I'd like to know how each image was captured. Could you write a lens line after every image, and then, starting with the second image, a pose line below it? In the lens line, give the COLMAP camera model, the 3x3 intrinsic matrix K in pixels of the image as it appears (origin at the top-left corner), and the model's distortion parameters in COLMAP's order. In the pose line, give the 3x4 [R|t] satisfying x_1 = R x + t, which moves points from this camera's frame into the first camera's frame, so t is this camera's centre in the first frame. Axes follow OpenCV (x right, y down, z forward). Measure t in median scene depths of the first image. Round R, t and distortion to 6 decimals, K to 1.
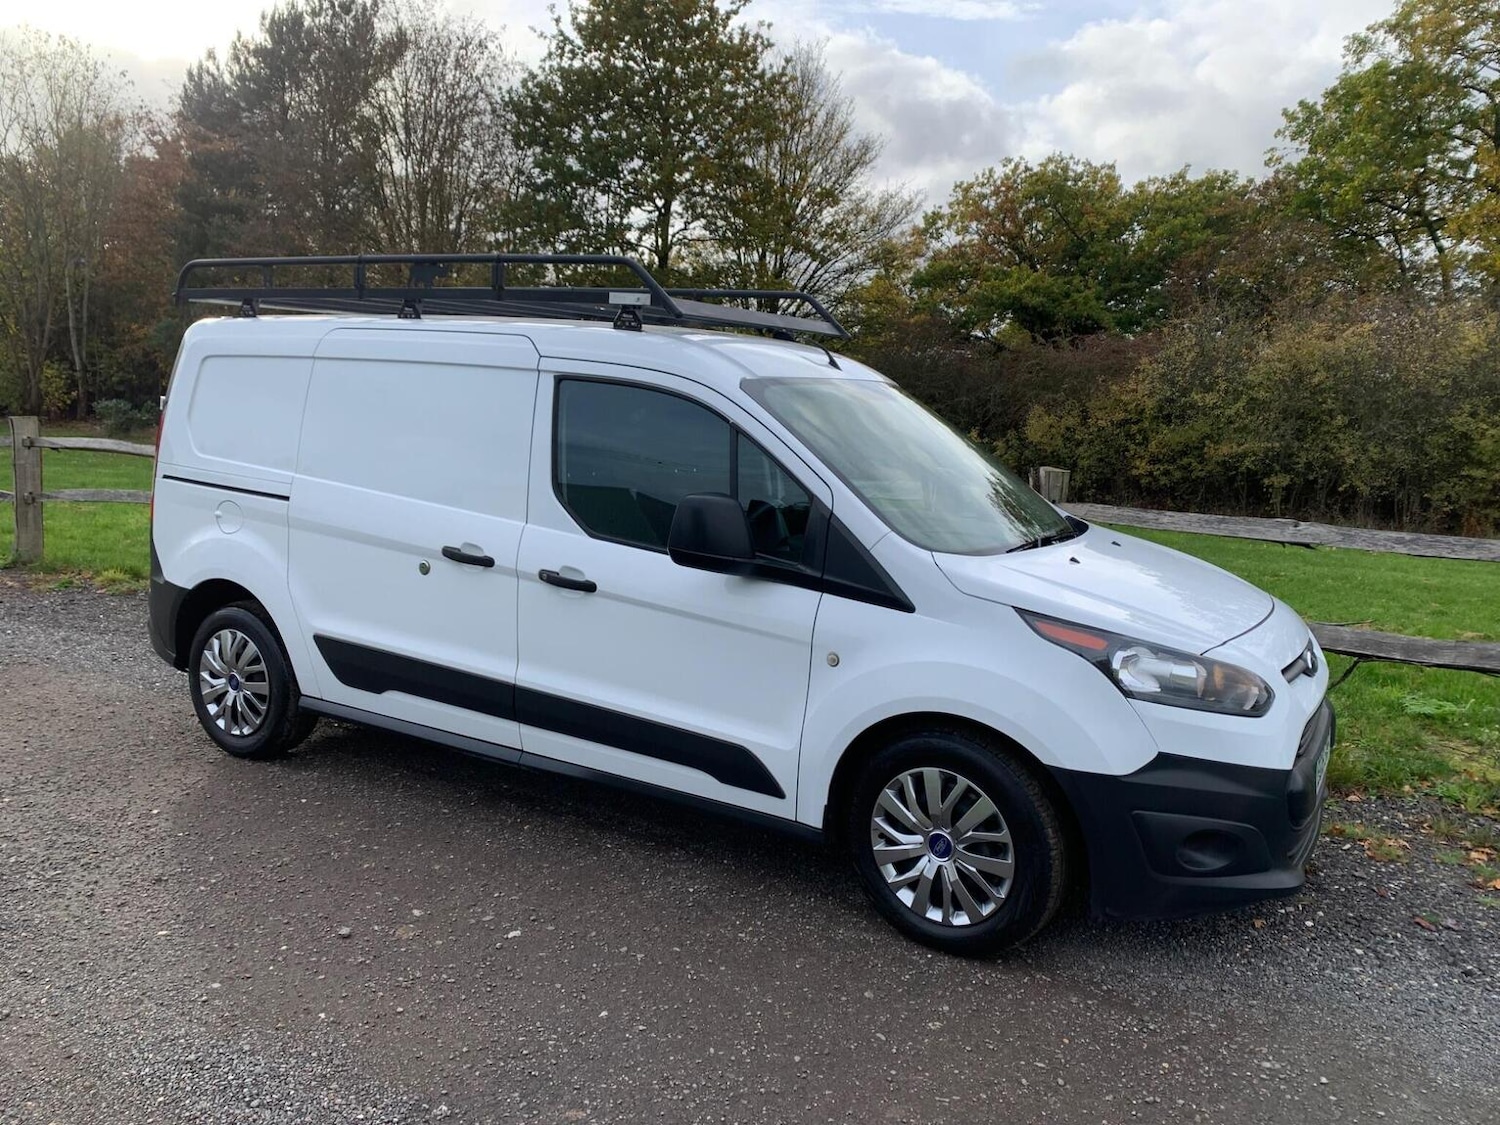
lens RADIAL K [[1180.4, 0, 755.5], [0, 1180.4, 540.5], [0, 0, 1]] dist [0.018536, -0.009787]
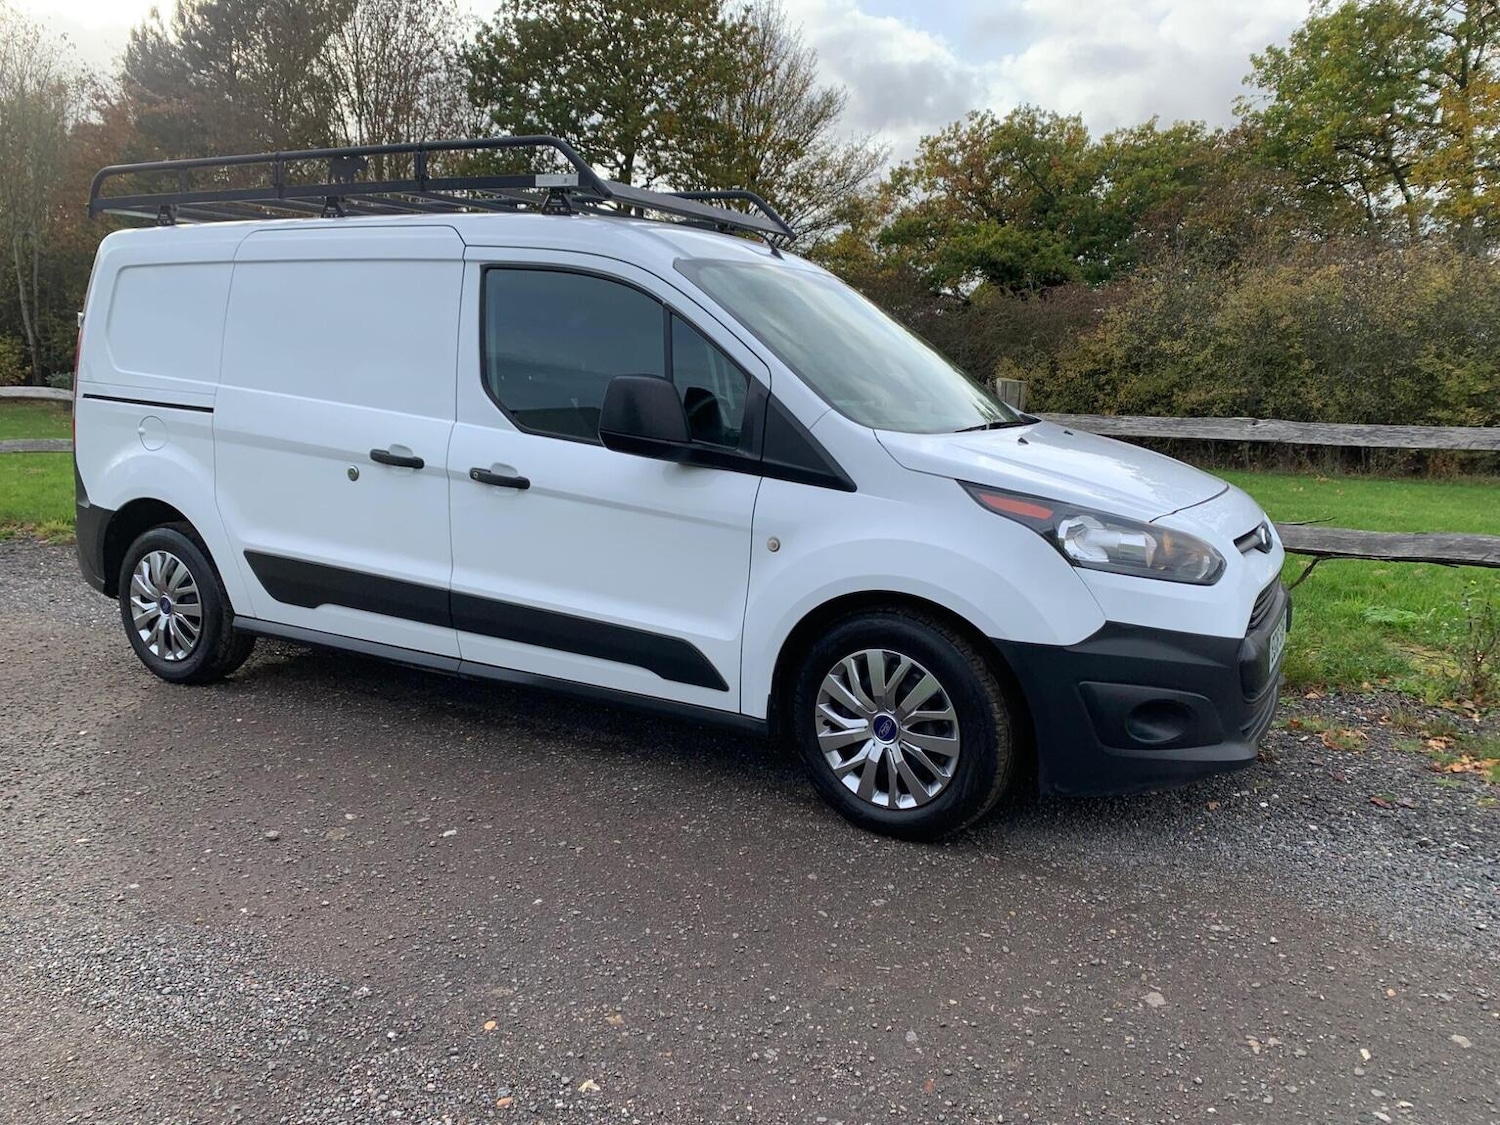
lens RADIAL K [[1177.6, 0, 756.9], [0, 1177.6, 561.3], [0, 0, 1]] dist [0.017096, -0.008307]
pose [[0.999609, -0.021024, 0.018441, 0.024743], [0.020377, 0.999193, 0.034607, 0.059175], [-0.019154, -0.034218, 0.999231, 0.027638]]
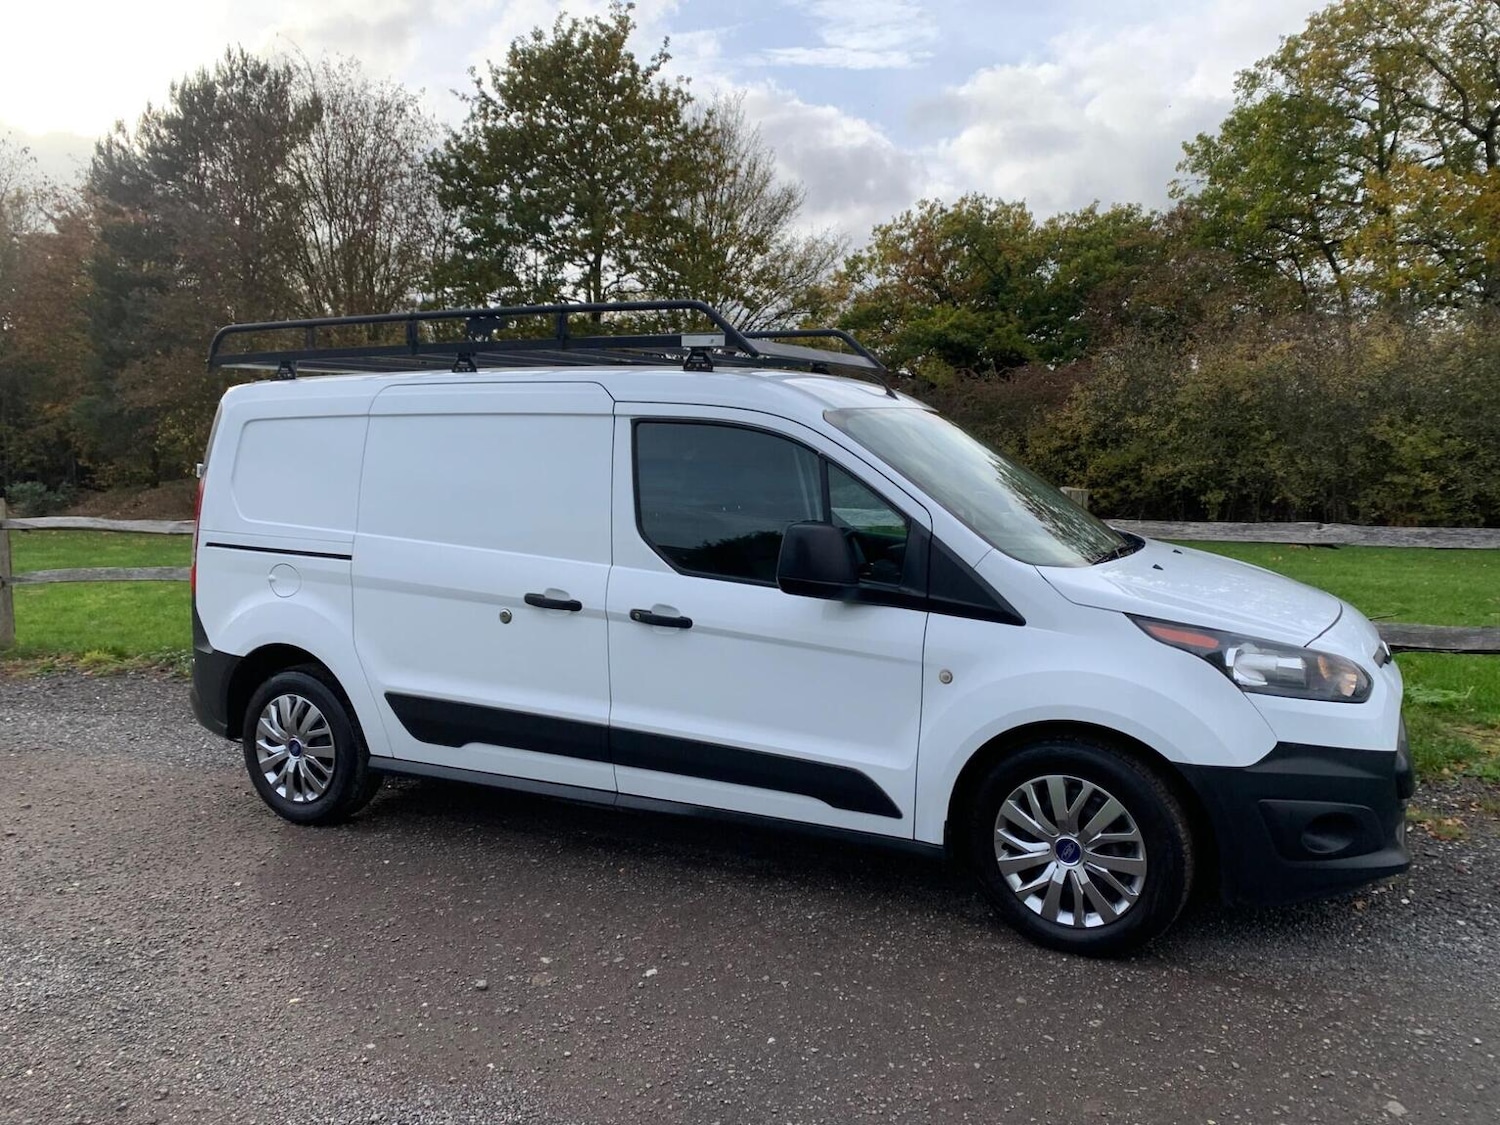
lens RADIAL K [[1184.3, 0, 743.1], [0, 1184.3, 542.7], [0, 0, 1]] dist [0.016191, -0.005297]
pose [[0.995943, -0.058196, 0.068637, -0.125781], [0.060855, 0.997449, -0.037301, 0.008619], [-0.066291, 0.041327, 0.996944, -0.015285]]
